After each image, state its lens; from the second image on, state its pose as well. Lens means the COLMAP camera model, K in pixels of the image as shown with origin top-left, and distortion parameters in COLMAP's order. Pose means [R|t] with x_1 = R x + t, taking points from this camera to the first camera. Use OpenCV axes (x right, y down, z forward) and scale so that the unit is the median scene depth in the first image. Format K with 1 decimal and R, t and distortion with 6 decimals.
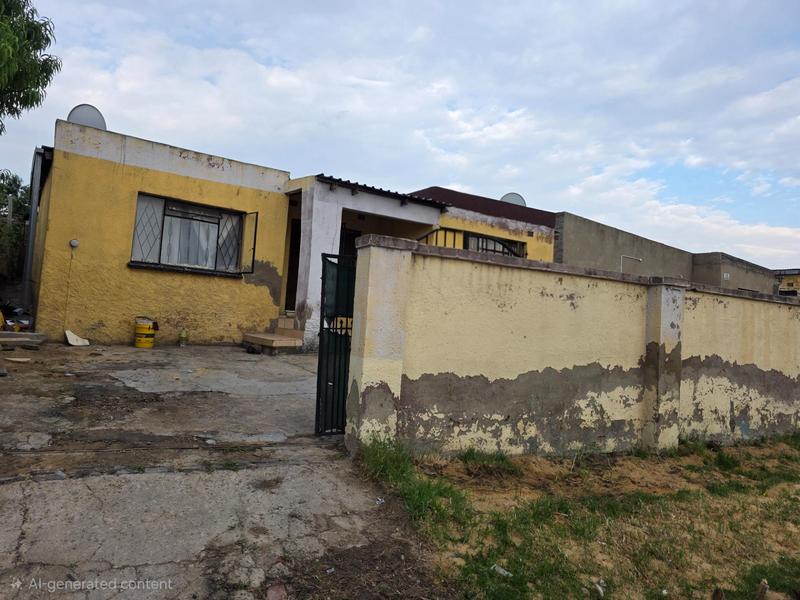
lens RADIAL K [[531.4, 0, 399.2], [0, 531.4, 294.1], [0, 0, 1]] dist [-0.009476, -0.010050]
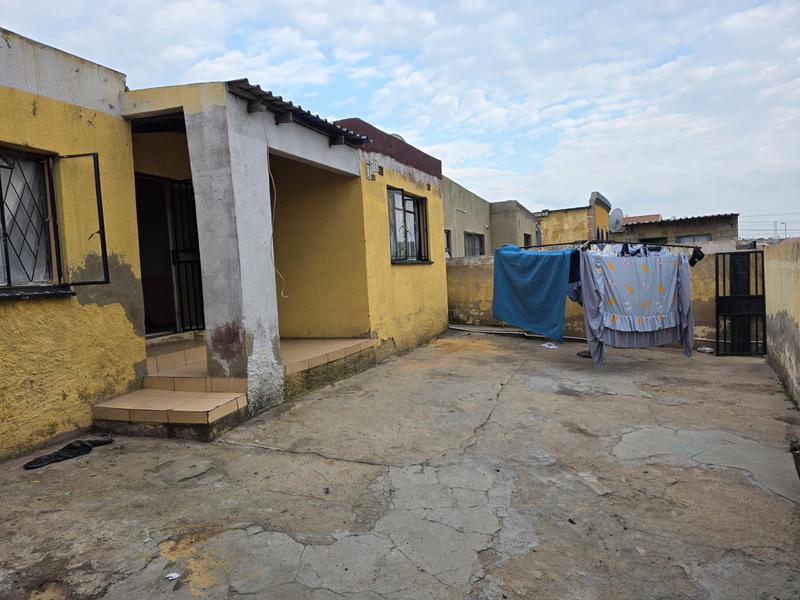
lens RADIAL K [[531.4, 0, 400.9], [0, 531.4, 307.3], [0, 0, 1]] dist [-0.009476, -0.010050]
pose [[0.813496, -0.148913, 0.562182, -0.323814], [0.084439, 0.986663, 0.139165, -0.060519], [-0.575408, -0.065740, 0.815220, 0.440838]]
